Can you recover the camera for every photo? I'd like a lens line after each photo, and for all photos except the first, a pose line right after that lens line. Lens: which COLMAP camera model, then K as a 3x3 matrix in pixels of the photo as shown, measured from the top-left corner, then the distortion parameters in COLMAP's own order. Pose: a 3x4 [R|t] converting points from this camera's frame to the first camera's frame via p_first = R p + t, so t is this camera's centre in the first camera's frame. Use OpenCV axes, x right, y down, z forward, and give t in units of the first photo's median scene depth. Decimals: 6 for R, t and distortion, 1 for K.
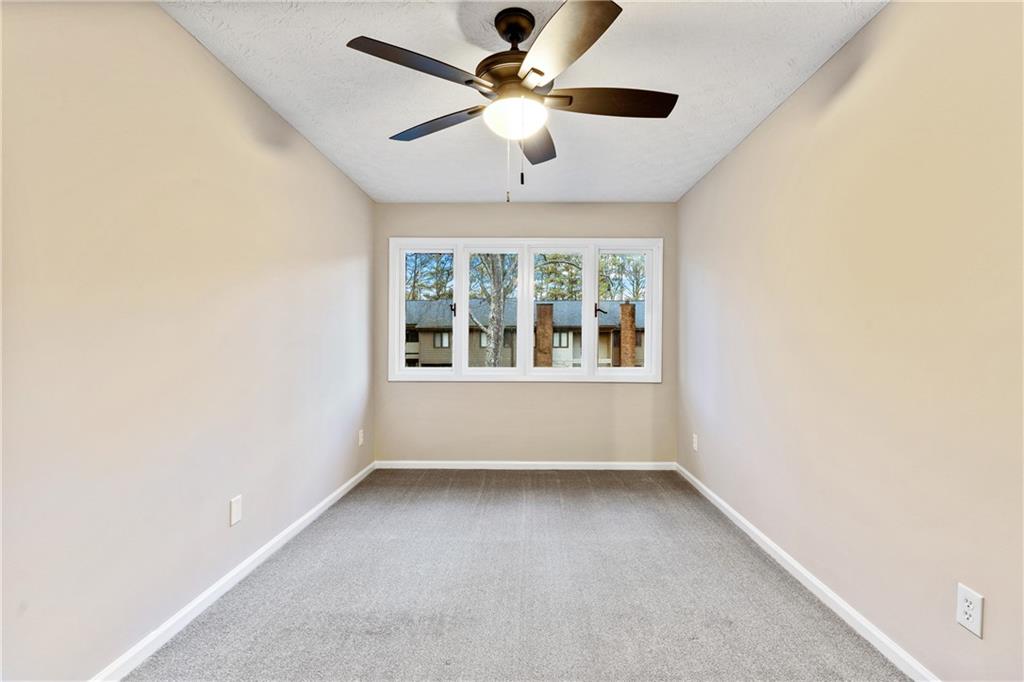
lens RADIAL K [[473.2, 0, 516.3], [0, 473.2, 340.7], [0, 0, 1]] dist [-0.012360, -0.000040]
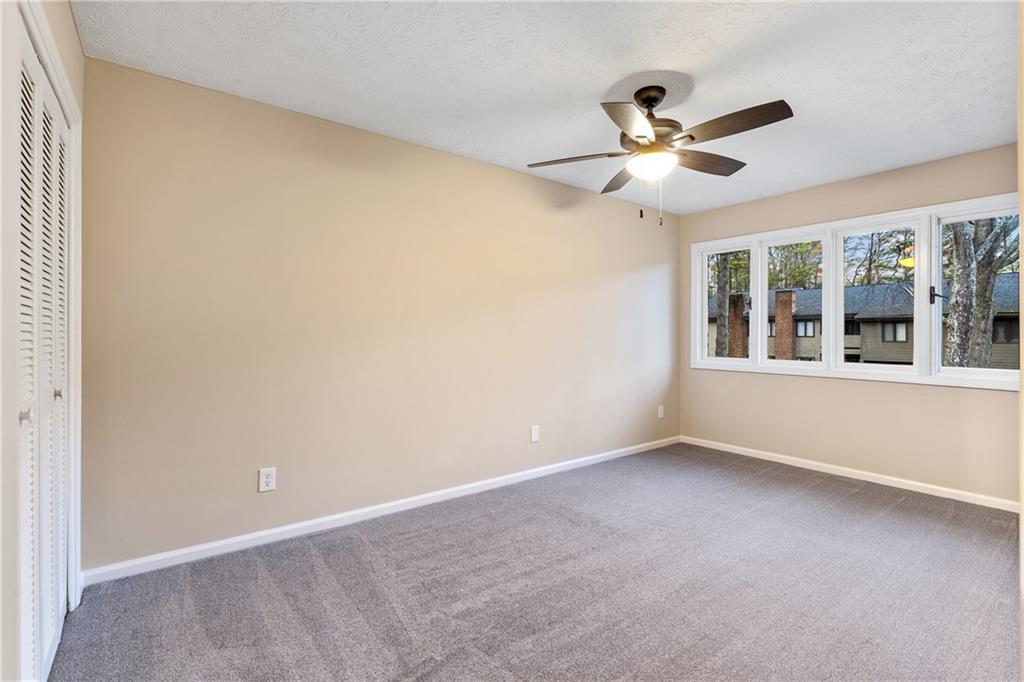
lens RADIAL K [[465.1, 0, 508.0], [0, 465.1, 333.1], [0, 0, 1]] dist [-0.011286, 0.005266]
pose [[0.605868, -0.000441, -0.795565, 0.348910], [0.000382, 1.000000, -0.000263, -0.000135], [0.795565, -0.000145, 0.605868, -0.043333]]
